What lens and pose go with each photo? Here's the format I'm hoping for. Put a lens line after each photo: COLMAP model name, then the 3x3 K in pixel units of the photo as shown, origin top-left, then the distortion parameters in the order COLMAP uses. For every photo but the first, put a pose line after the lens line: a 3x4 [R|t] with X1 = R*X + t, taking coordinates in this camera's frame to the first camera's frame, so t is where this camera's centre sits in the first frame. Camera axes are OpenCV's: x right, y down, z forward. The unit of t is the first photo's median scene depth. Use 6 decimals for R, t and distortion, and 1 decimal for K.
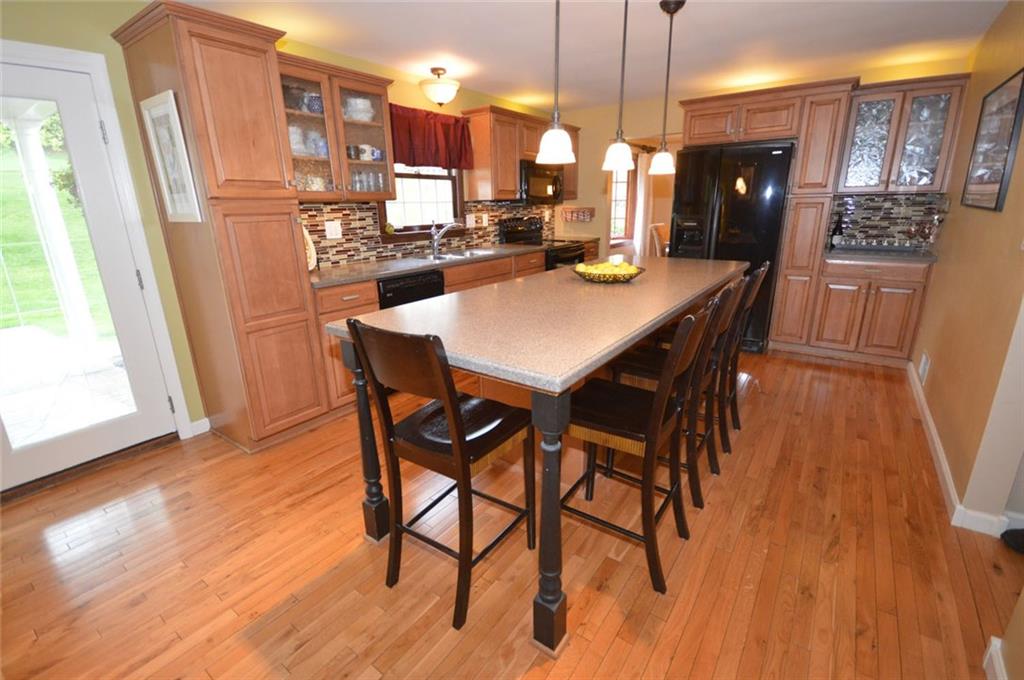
lens RADIAL K [[457.5, 0, 513.0], [0, 457.5, 339.4], [0, 0, 1]] dist [-0.001651, -0.001807]
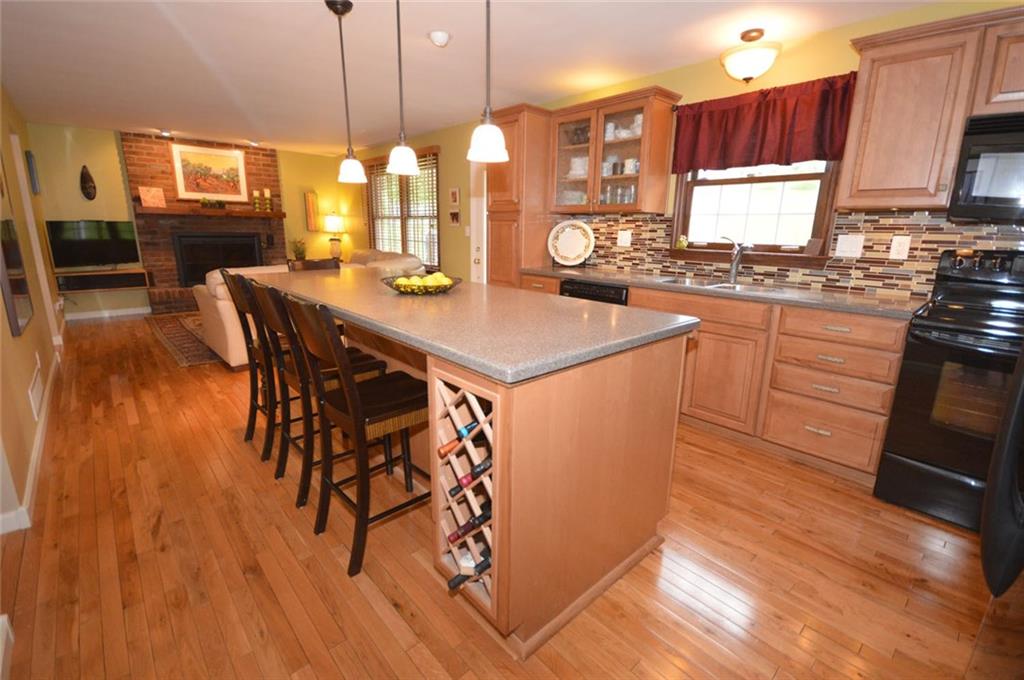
lens RADIAL K [[457.5, 0, 511.1], [0, 457.5, 333.3], [0, 0, 1]] dist [-0.001651, -0.001807]
pose [[-0.216333, 0.240547, -0.946223, 0.736289], [-0.284004, 0.911757, 0.296716, -0.266986], [0.934100, 0.332920, -0.128927, 0.913185]]
